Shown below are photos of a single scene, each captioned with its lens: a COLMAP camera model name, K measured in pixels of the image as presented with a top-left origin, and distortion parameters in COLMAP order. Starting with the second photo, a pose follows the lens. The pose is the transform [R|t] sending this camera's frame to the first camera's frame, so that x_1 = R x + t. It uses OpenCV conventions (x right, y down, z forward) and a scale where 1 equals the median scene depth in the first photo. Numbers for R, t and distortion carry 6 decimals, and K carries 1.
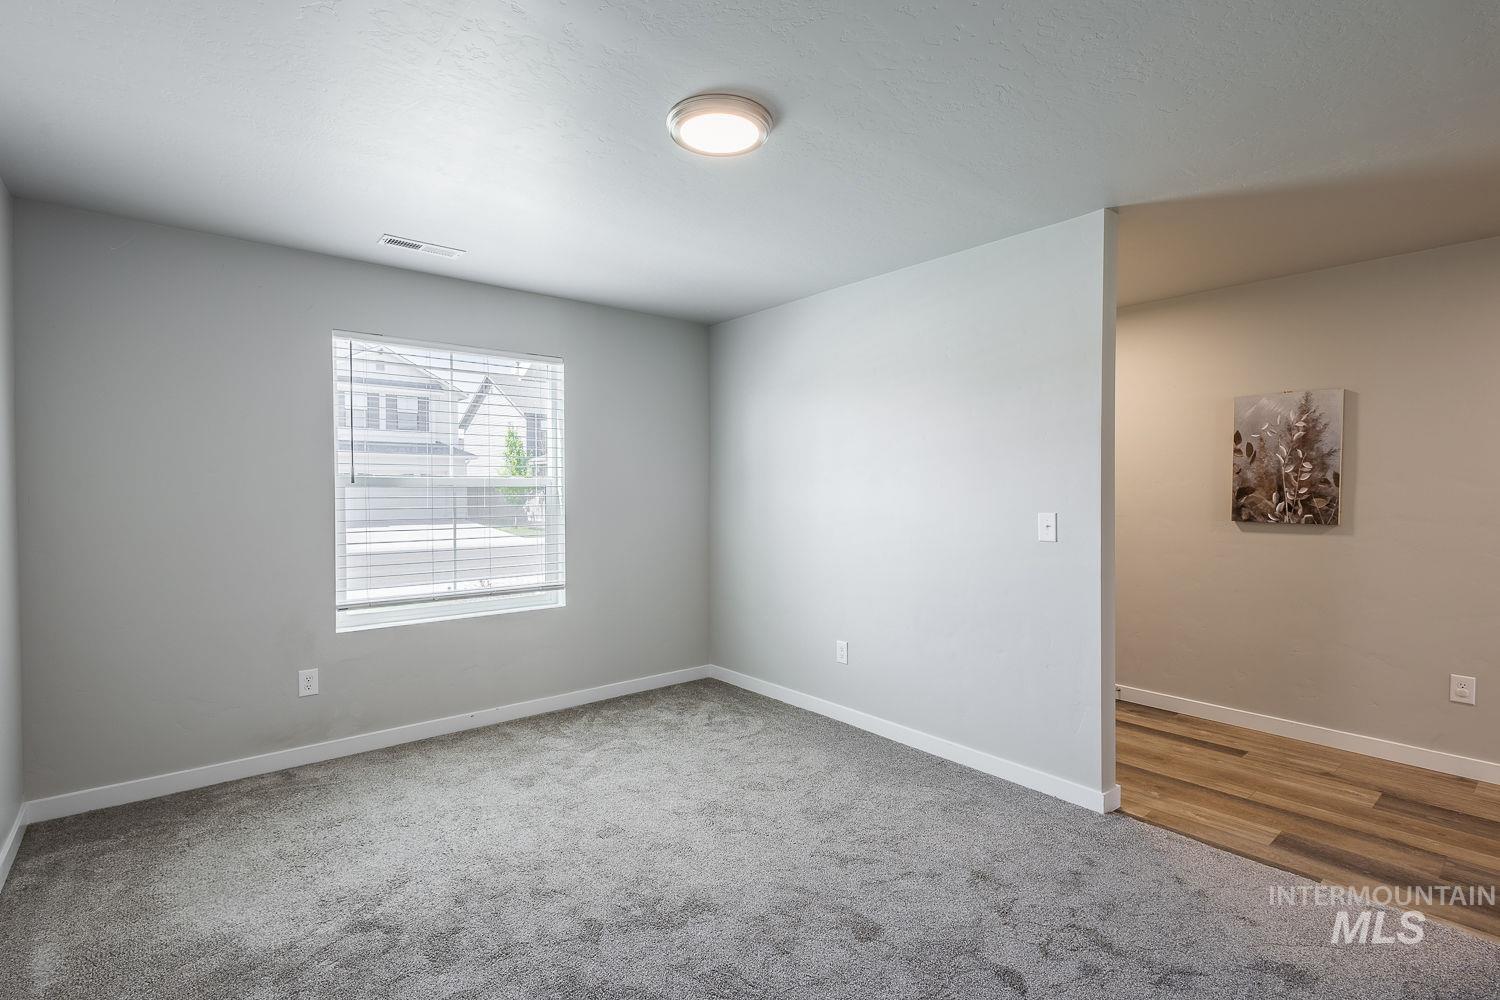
lens RADIAL K [[701.6, 0, 754.0], [0, 701.6, 496.1], [0, 0, 1]] dist [0.009429, -0.003104]
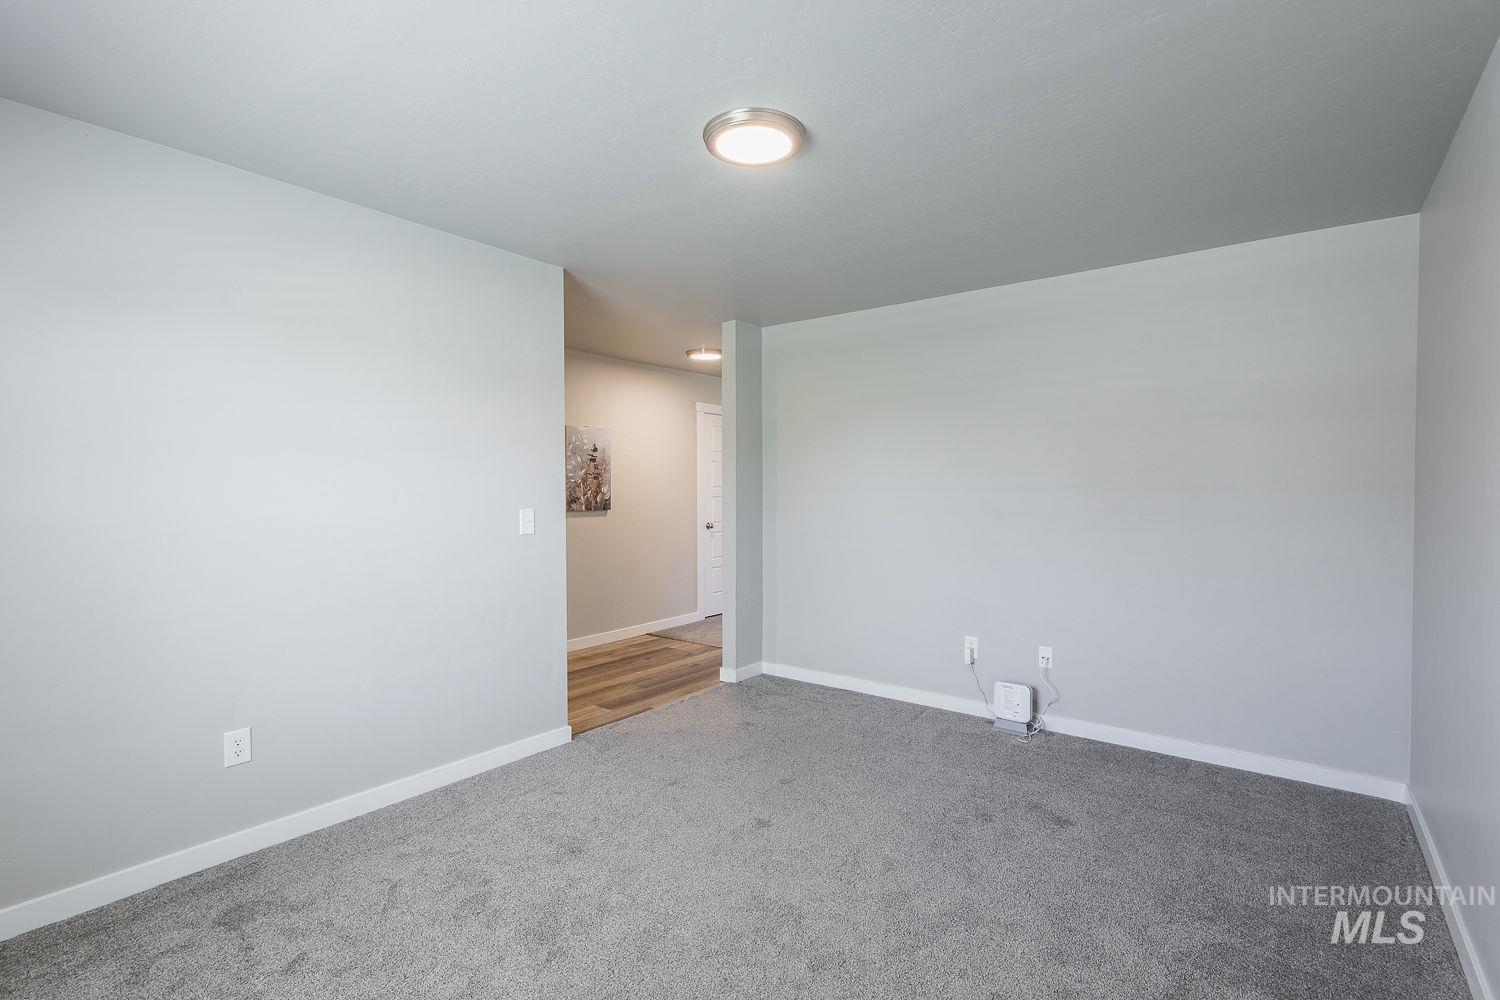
lens RADIAL K [[701.6, 0, 749.4], [0, 701.6, 499.8], [0, 0, 1]] dist [0.009429, -0.003104]
pose [[-0.221956, -0.016031, 0.974925, -0.880954], [0.004862, 0.999834, 0.017547, -0.013360], [-0.975045, 0.008635, -0.221841, 1.027078]]
